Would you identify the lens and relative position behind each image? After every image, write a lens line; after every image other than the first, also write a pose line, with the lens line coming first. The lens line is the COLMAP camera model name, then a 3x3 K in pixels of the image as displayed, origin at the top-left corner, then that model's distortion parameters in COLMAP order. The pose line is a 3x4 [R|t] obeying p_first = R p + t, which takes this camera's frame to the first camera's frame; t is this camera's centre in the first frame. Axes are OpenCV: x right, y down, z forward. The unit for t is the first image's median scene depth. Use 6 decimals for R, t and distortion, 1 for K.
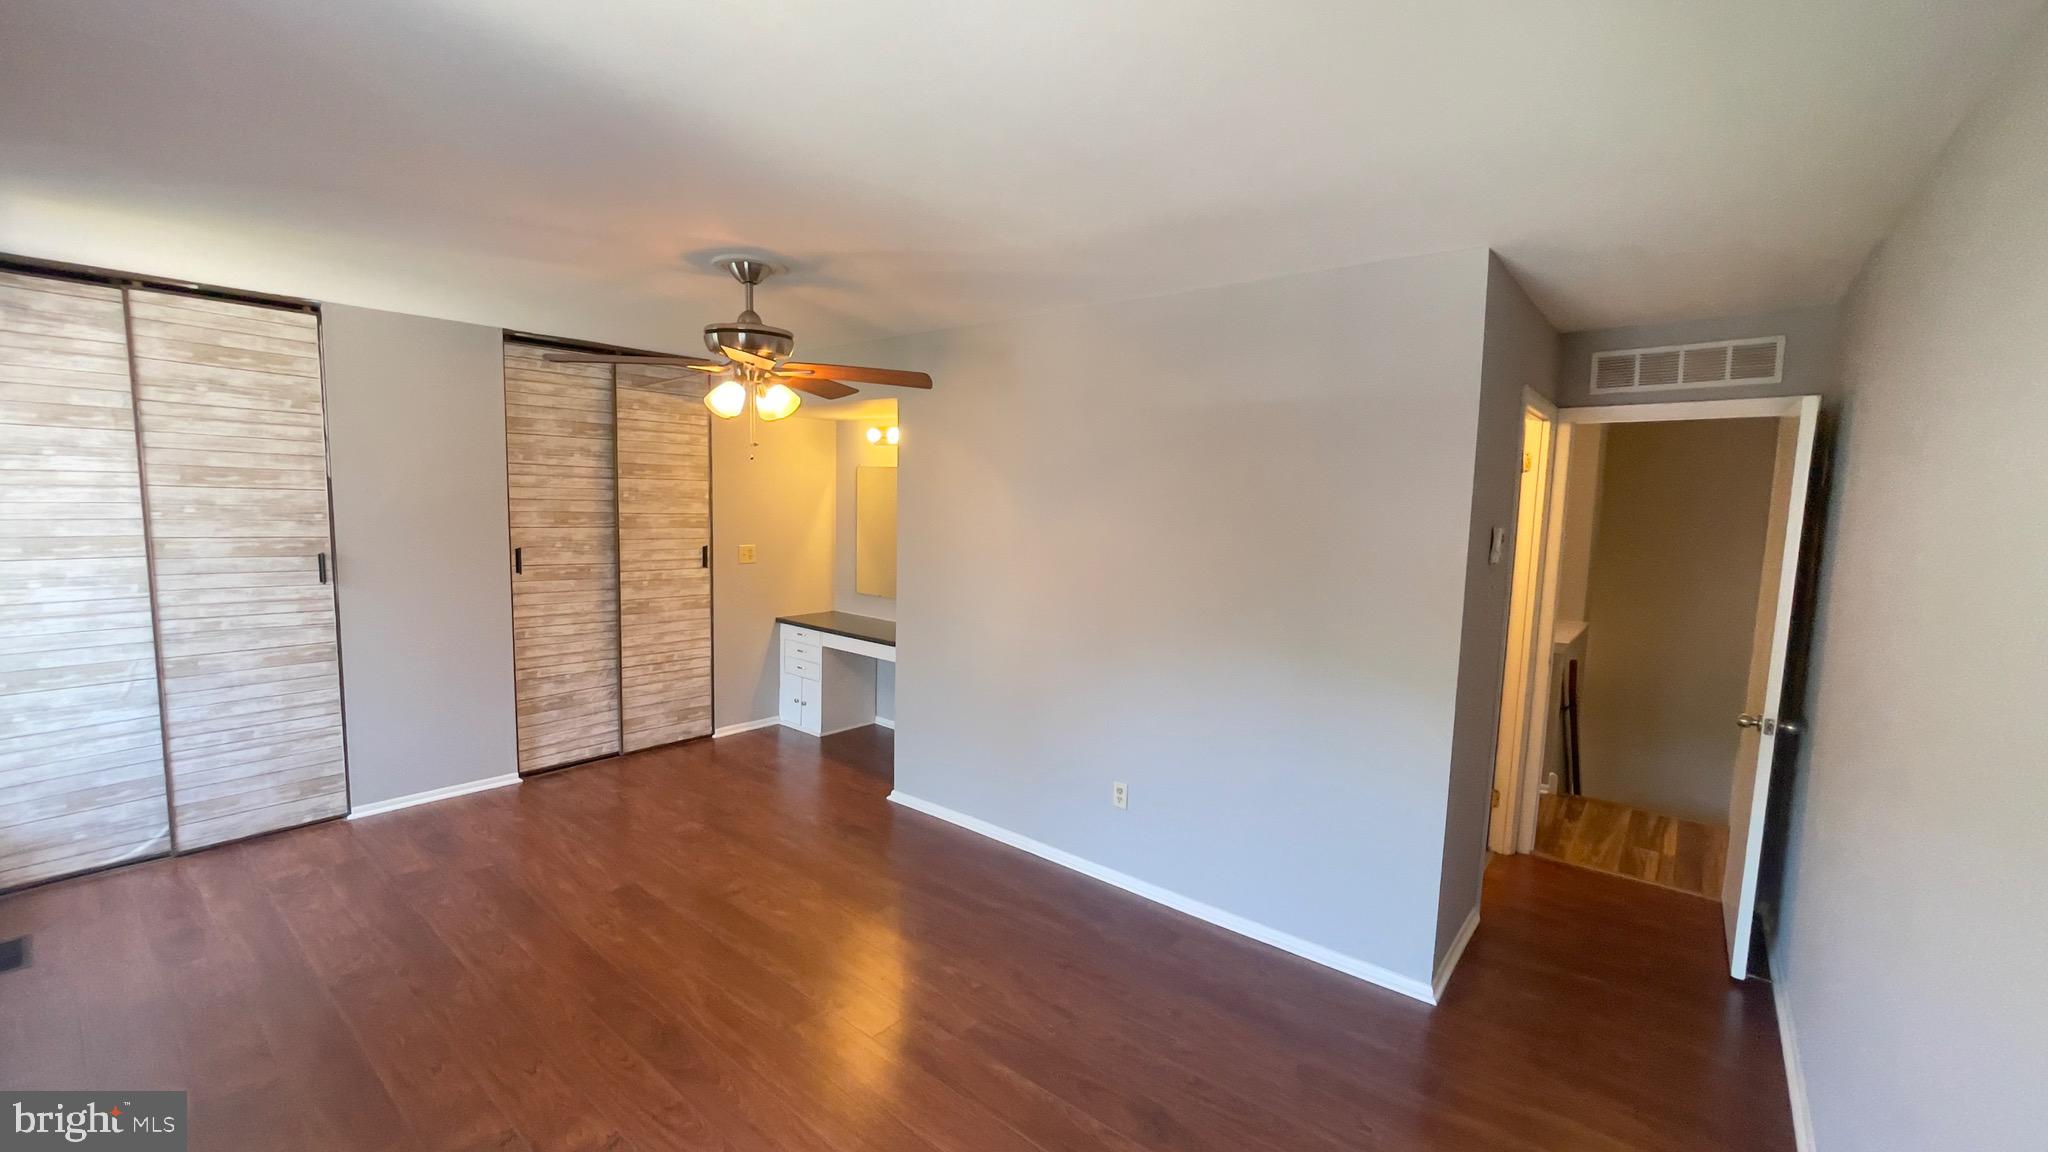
lens RADIAL K [[822.6, 0, 1024.0], [0, 822.6, 576.0], [0, 0, 1]] dist [0.000599, 0.000073]
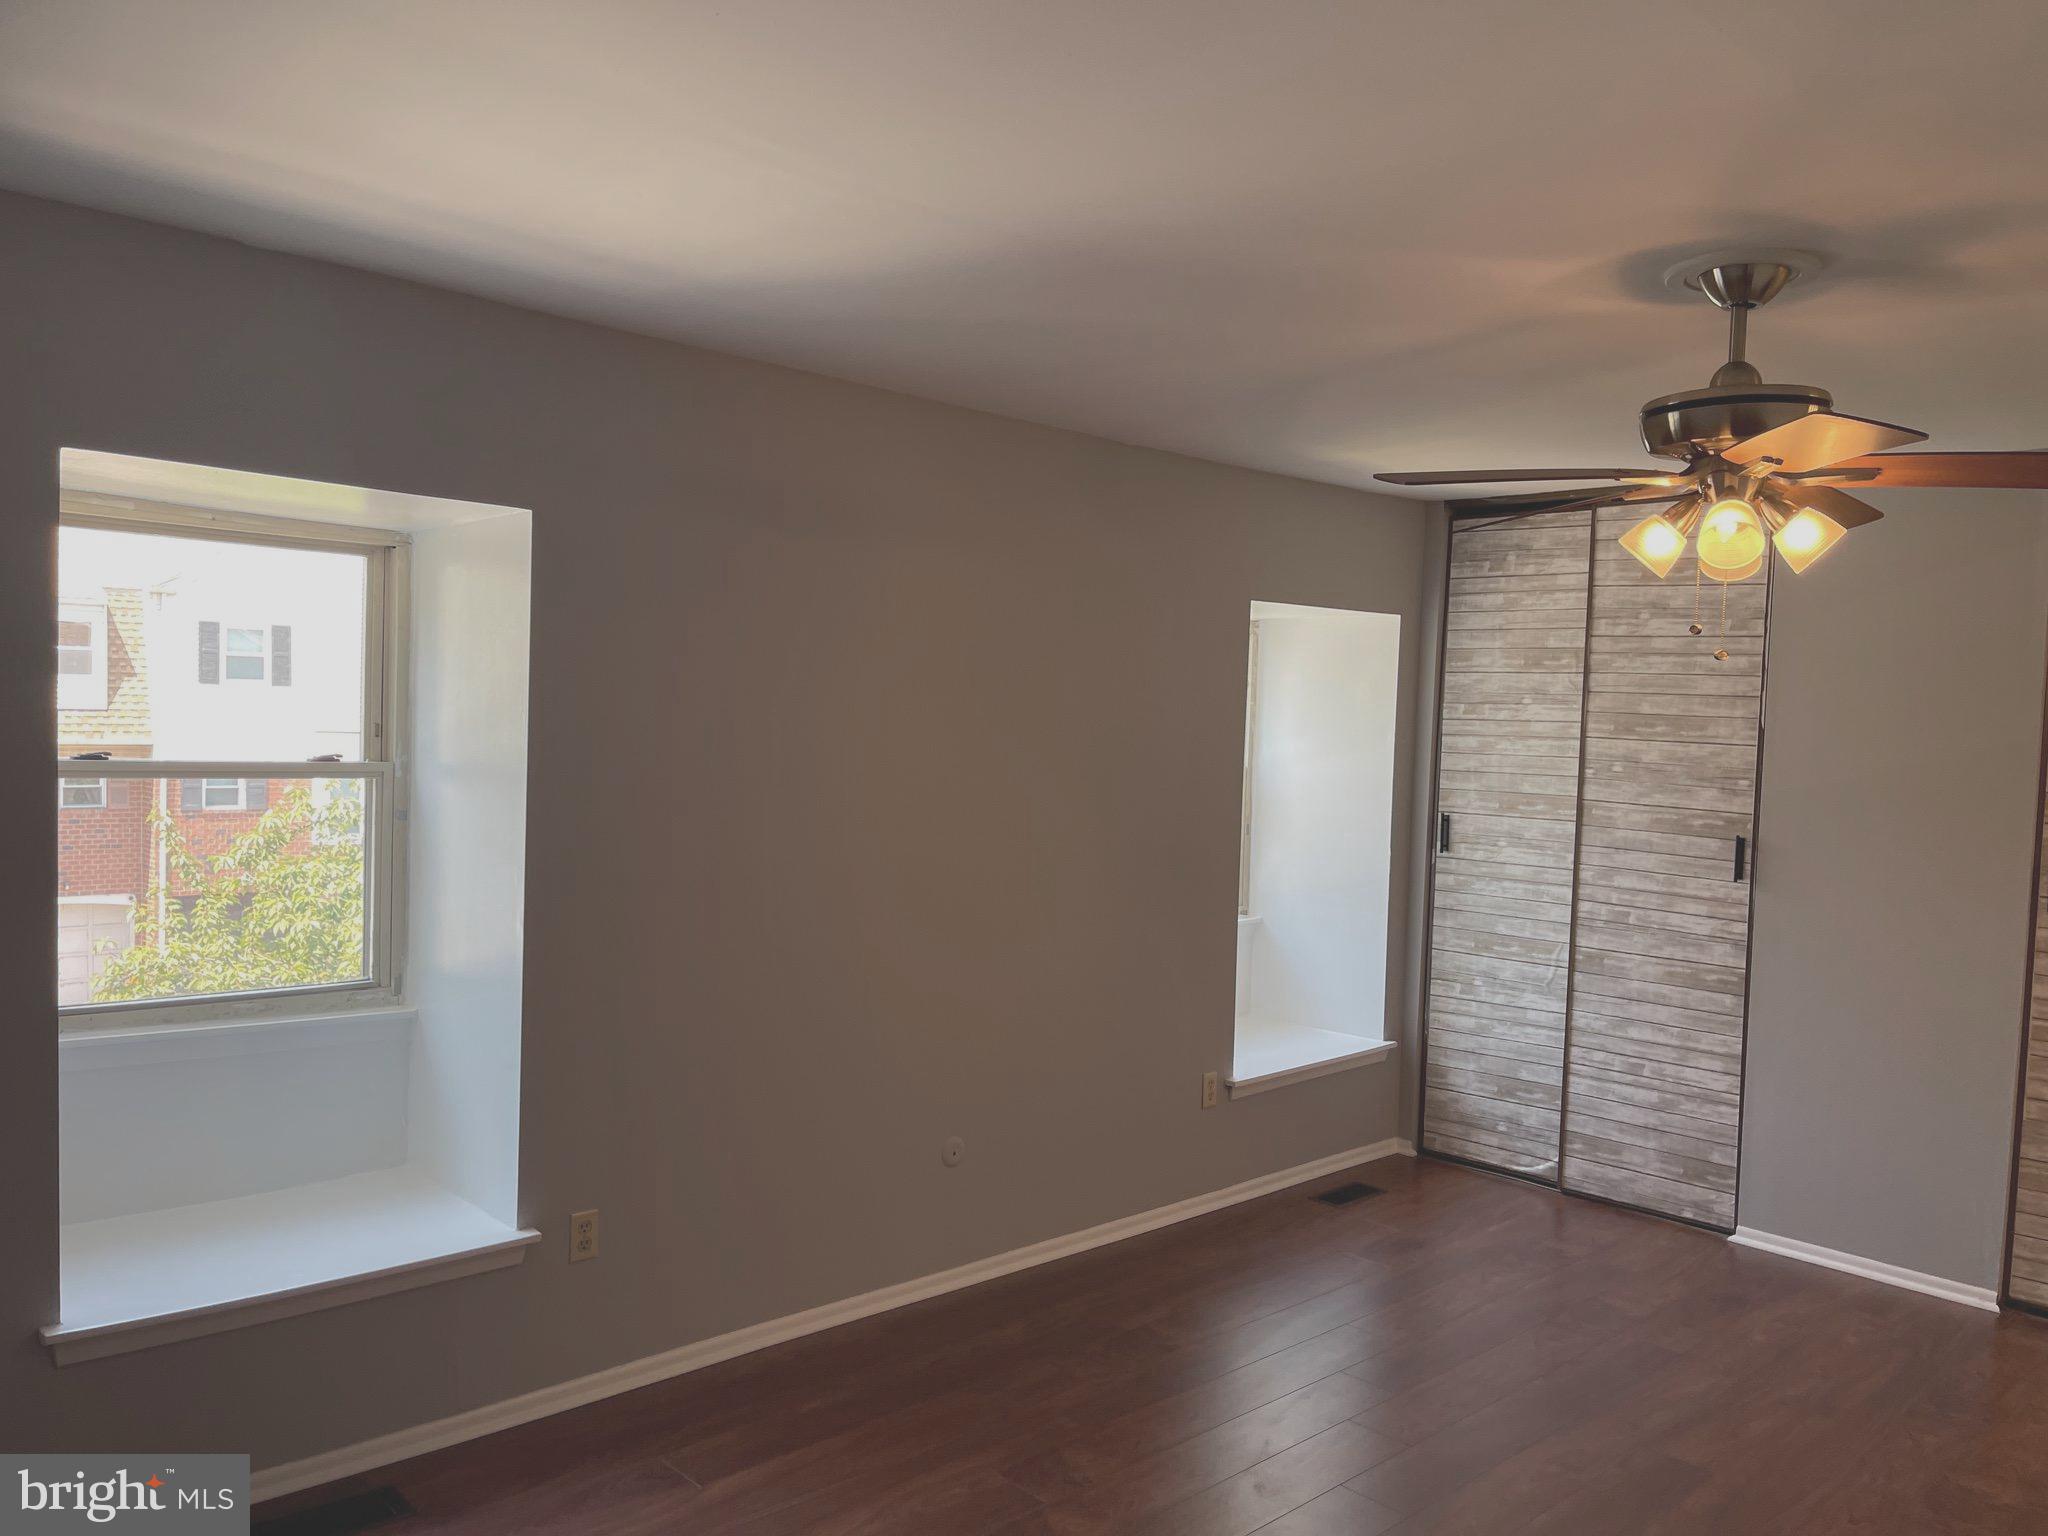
lens RADIAL K [[1487.3, 0, 1024.0], [0, 1487.3, 768.0], [0, 0, 1]] dist [-0.007872, -0.003846]
pose [[-0.112784, 0.011979, -0.993547, 0.466650], [-0.128835, 0.991310, 0.026577, -0.042655], [0.985232, 0.131001, -0.110260, 0.569611]]
